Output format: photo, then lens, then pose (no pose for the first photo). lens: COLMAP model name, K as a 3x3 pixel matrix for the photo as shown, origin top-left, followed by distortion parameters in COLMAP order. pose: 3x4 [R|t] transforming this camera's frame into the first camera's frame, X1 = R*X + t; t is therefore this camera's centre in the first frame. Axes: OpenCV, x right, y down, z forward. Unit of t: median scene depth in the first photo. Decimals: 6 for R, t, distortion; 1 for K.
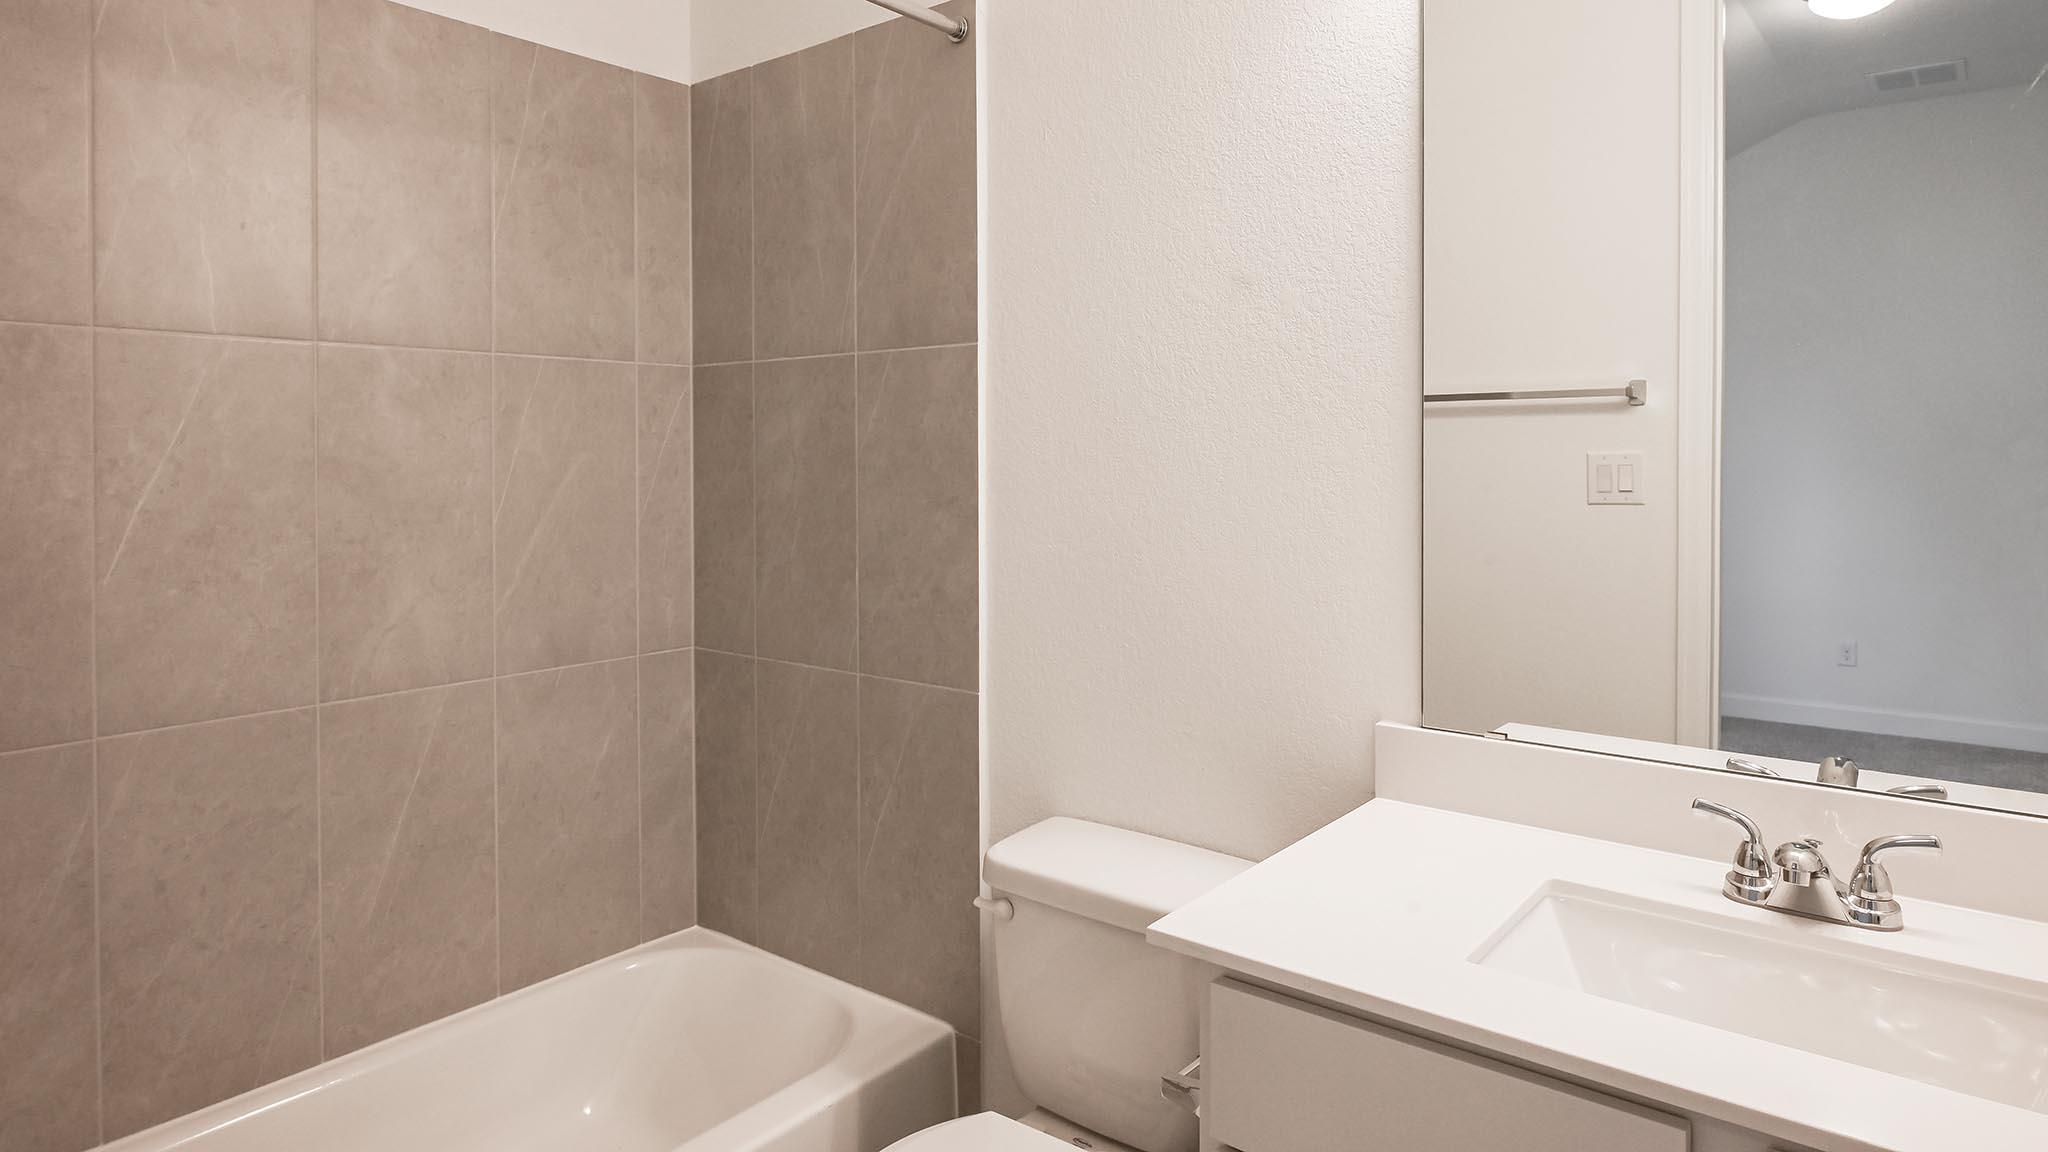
lens RADIAL K [[1165.1, 0, 1024.0], [0, 1165.1, 576.0], [0, 0, 1]] dist [0.001933, 0.000282]
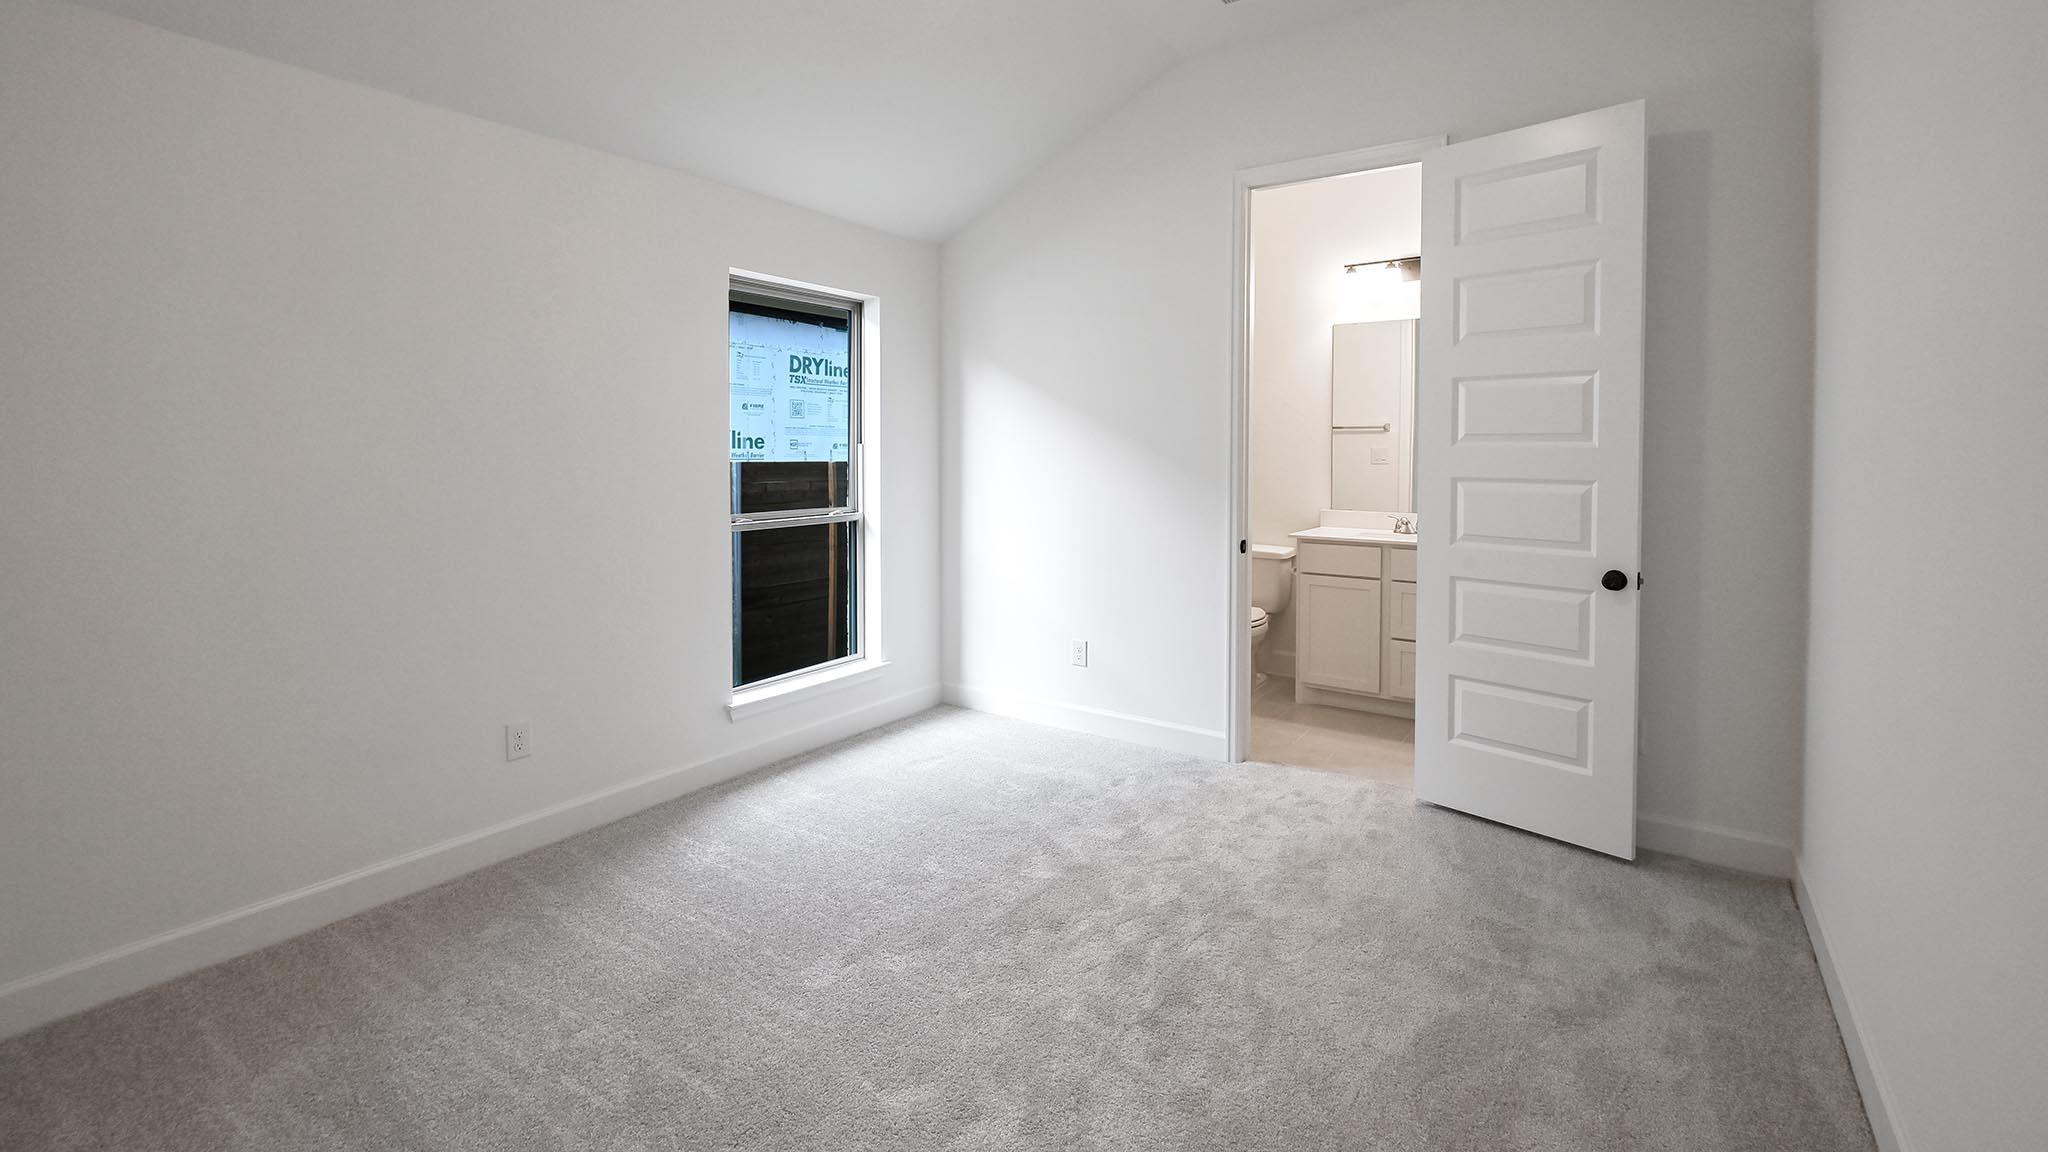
lens RADIAL K [[981.5, 0, 1024.0], [0, 981.5, 576.0], [0, 0, 1]] dist [-0.000531, -0.000022]
pose [[0.994522, -0.001675, 0.104517, -0.698592], [0.000436, 0.999929, 0.011881, 0.203580], [-0.104530, -0.011770, 0.994452, -1.486687]]
